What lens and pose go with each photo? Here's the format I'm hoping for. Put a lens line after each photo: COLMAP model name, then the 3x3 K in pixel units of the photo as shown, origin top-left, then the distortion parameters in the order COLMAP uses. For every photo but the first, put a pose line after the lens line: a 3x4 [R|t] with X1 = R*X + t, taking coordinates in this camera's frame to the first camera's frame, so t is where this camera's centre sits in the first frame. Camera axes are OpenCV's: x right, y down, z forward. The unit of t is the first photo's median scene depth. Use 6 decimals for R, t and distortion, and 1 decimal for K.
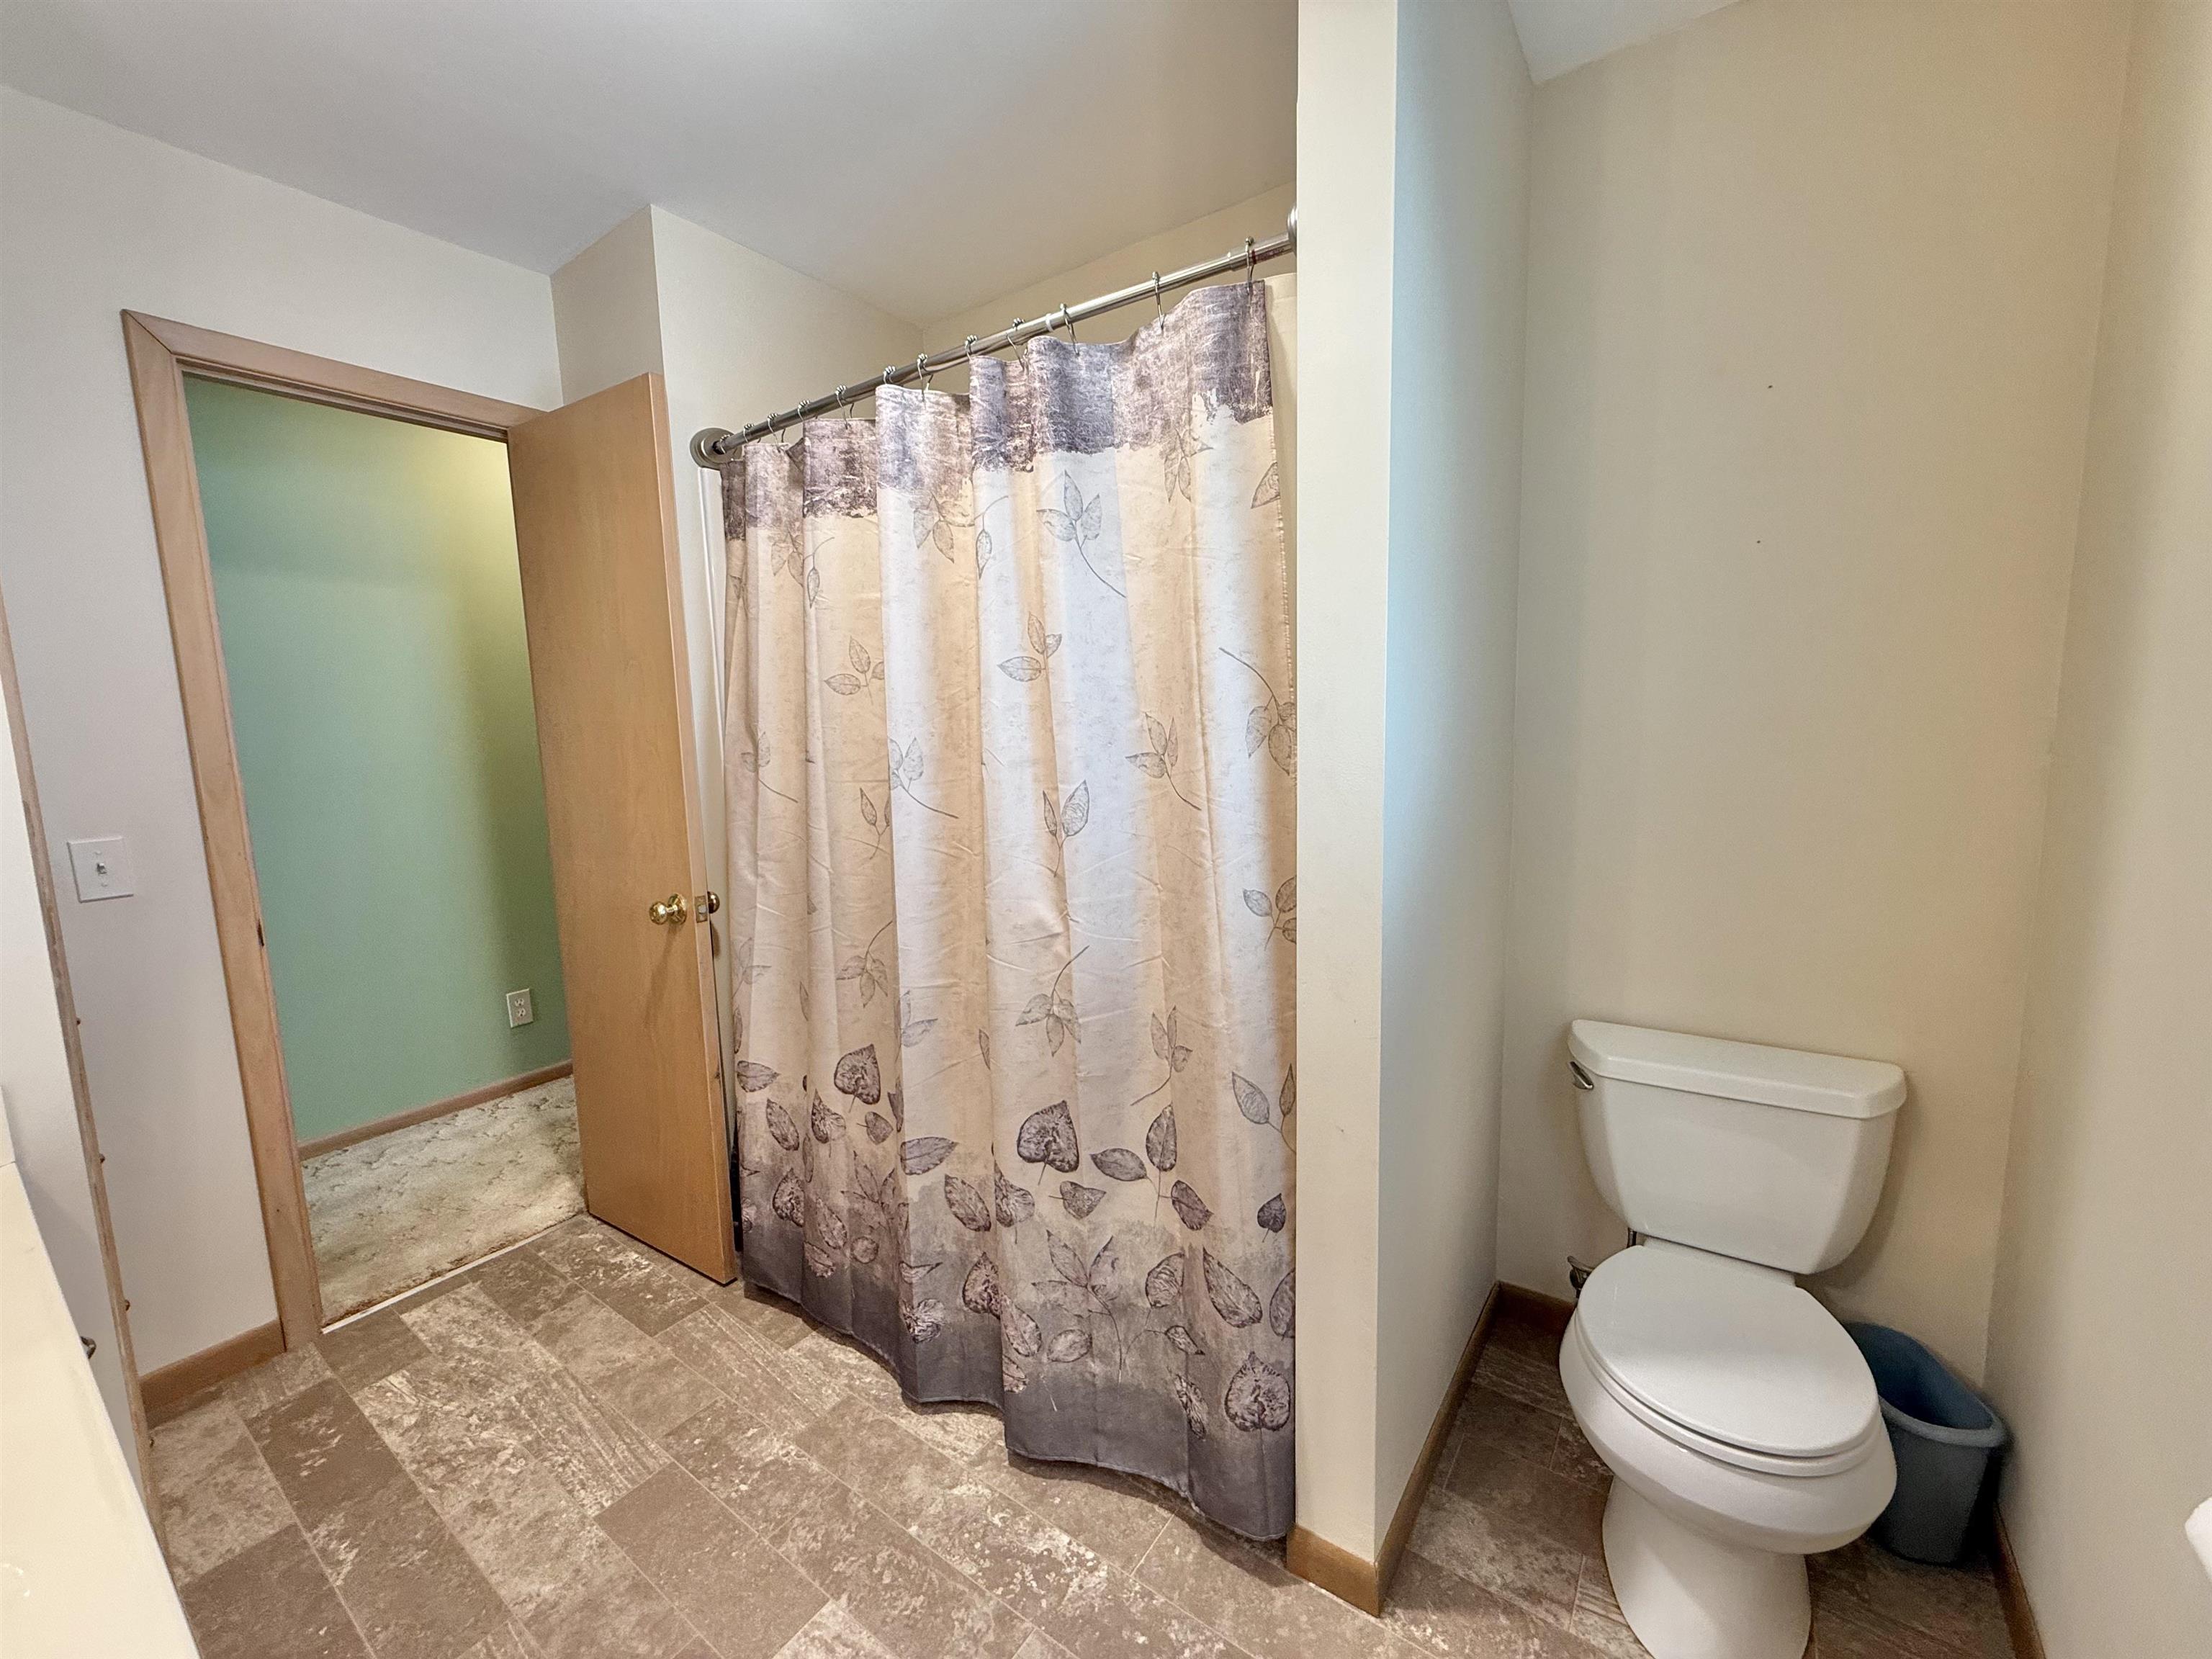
lens RADIAL K [[891.3, 0, 1104.2], [0, 891.3, 827.1], [0, 0, 1]] dist [0.002507, 0.000315]
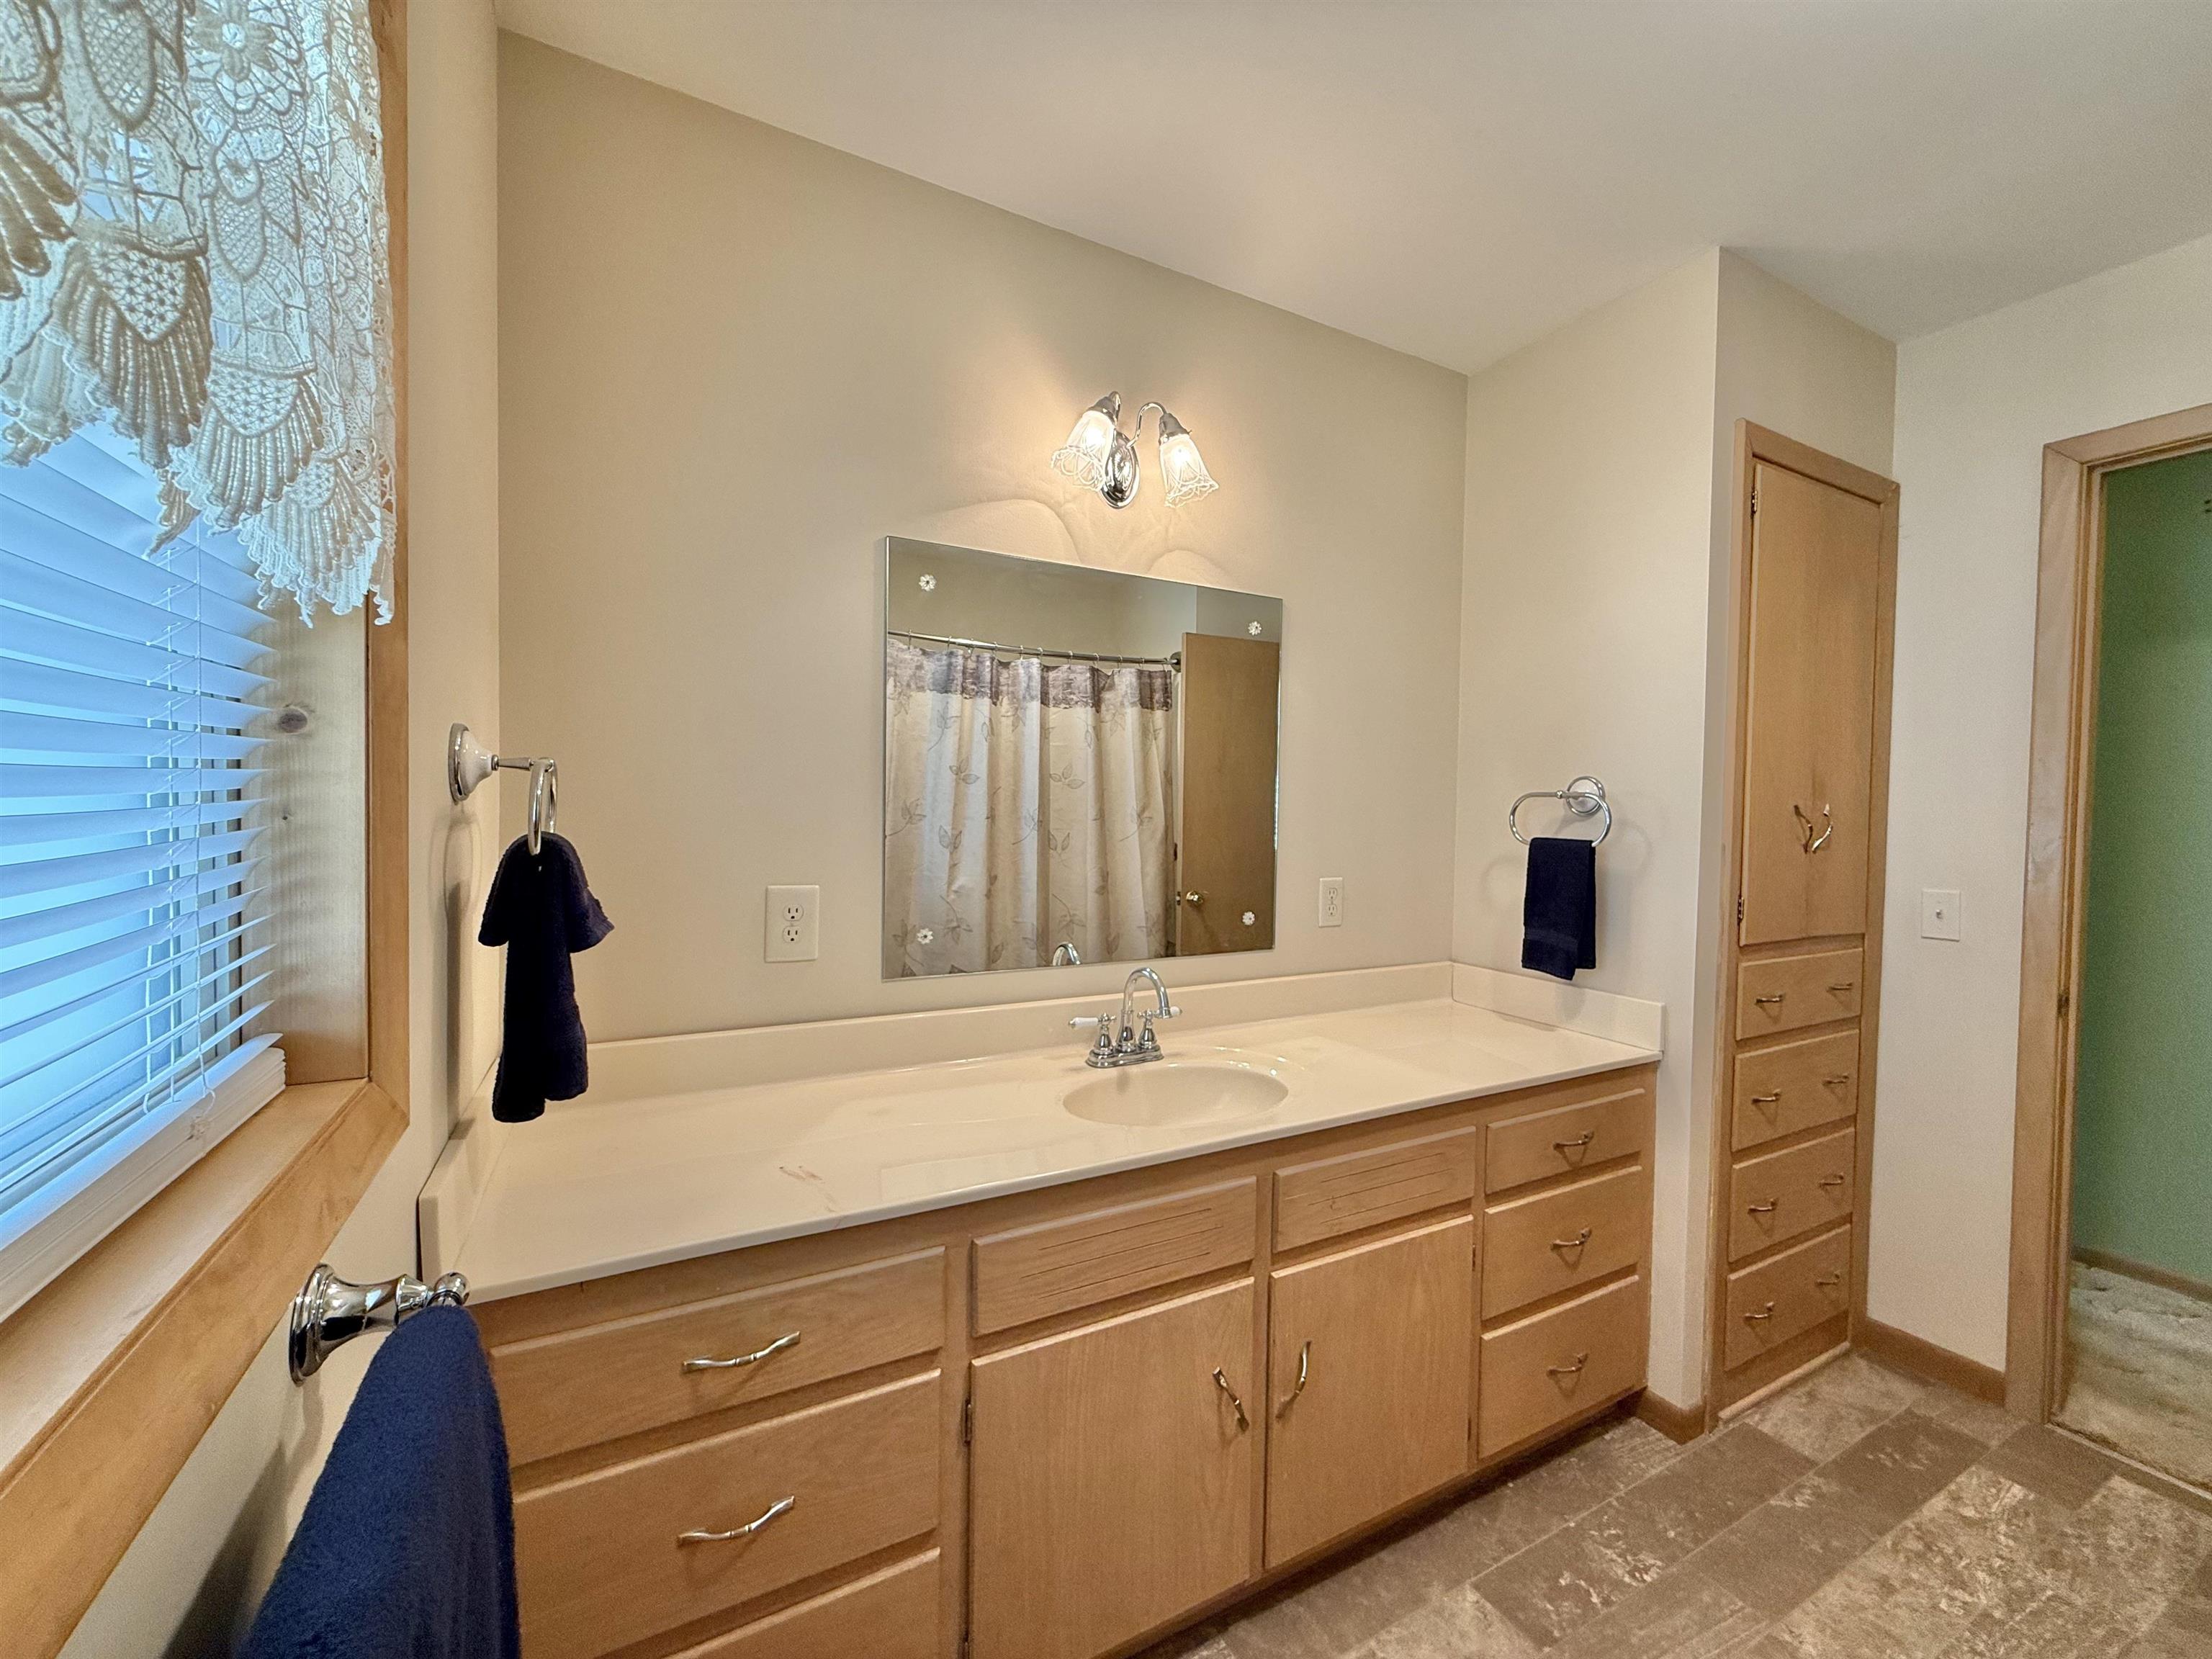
lens RADIAL K [[891.3, 0, 1104.2], [0, 891.3, 827.1], [0, 0, 1]] dist [0.002507, 0.000315]
pose [[-0.443906, 0.038478, -0.895247, 0.533235], [-0.121188, 0.987321, 0.102526, -0.063344], [0.887841, 0.154005, -0.433614, 0.523165]]
